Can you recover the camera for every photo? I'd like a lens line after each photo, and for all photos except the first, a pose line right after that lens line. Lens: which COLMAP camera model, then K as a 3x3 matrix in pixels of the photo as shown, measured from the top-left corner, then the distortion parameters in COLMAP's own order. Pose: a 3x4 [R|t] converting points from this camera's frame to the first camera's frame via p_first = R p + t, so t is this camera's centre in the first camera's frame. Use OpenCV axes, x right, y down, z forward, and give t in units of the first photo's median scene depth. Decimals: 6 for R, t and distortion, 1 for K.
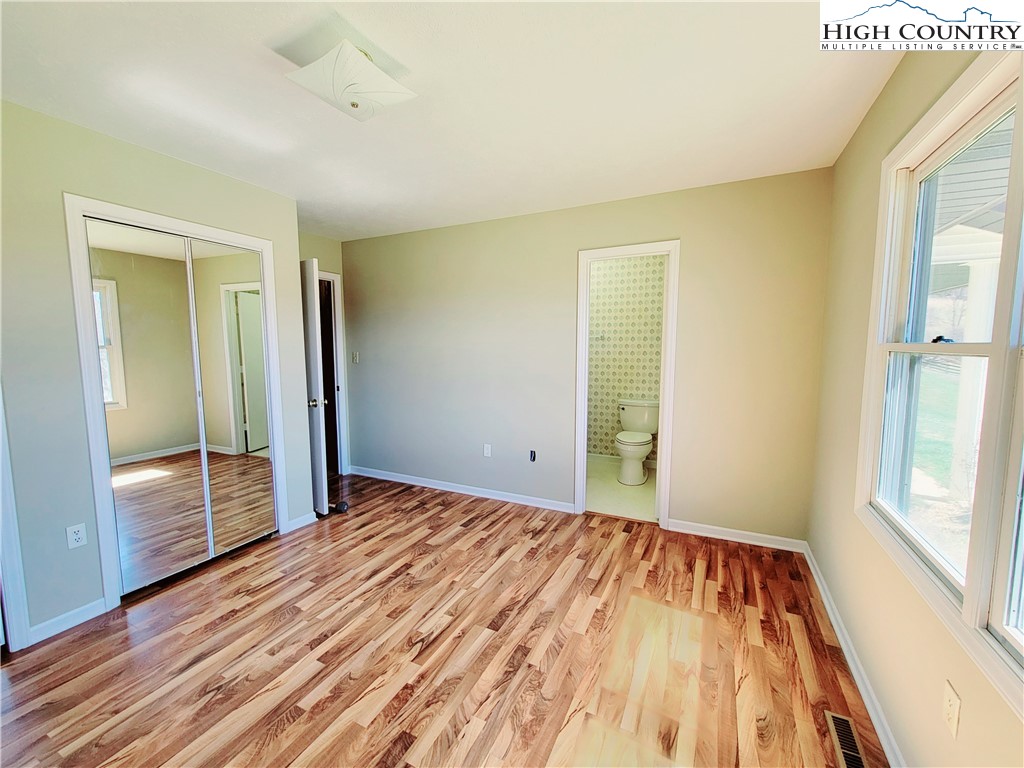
lens RADIAL K [[414.9, 0, 516.3], [0, 414.9, 384.9], [0, 0, 1]] dist [0.002560, -0.000002]
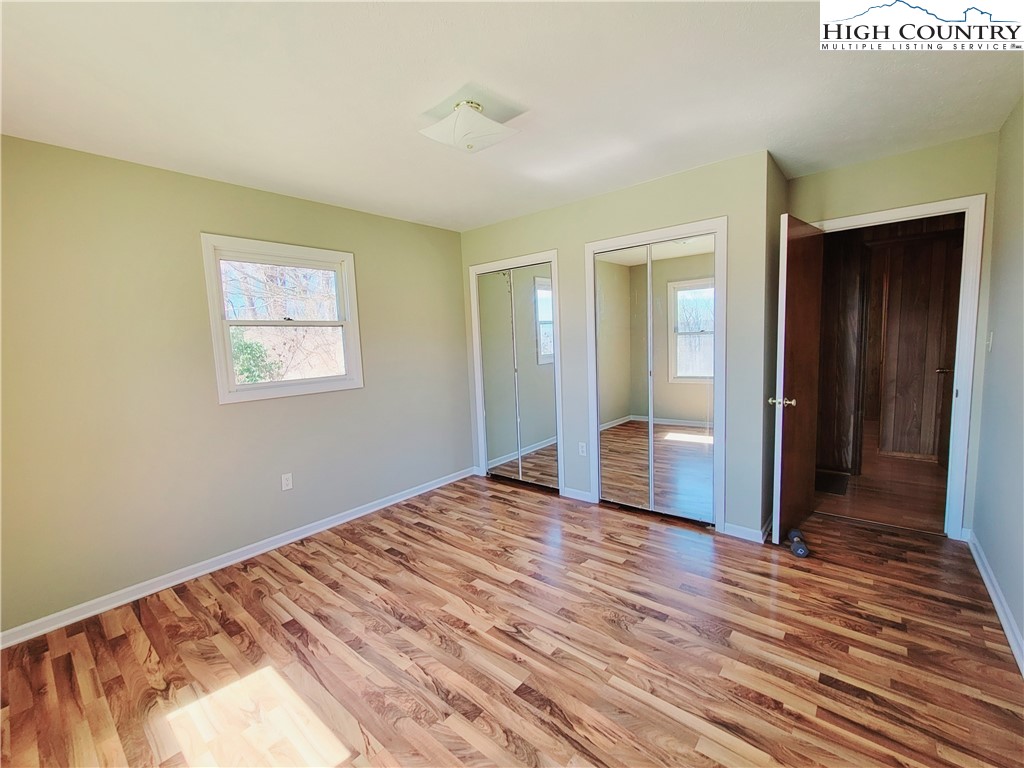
lens RADIAL K [[414.9, 0, 515.2], [0, 414.9, 383.1], [0, 0, 1]] dist [0.002560, -0.000002]
pose [[-0.218121, 0.113003, -0.969357, 0.530287], [-0.050555, 0.990632, 0.126859, -0.099044], [0.974611, 0.076676, -0.210365, 0.864986]]
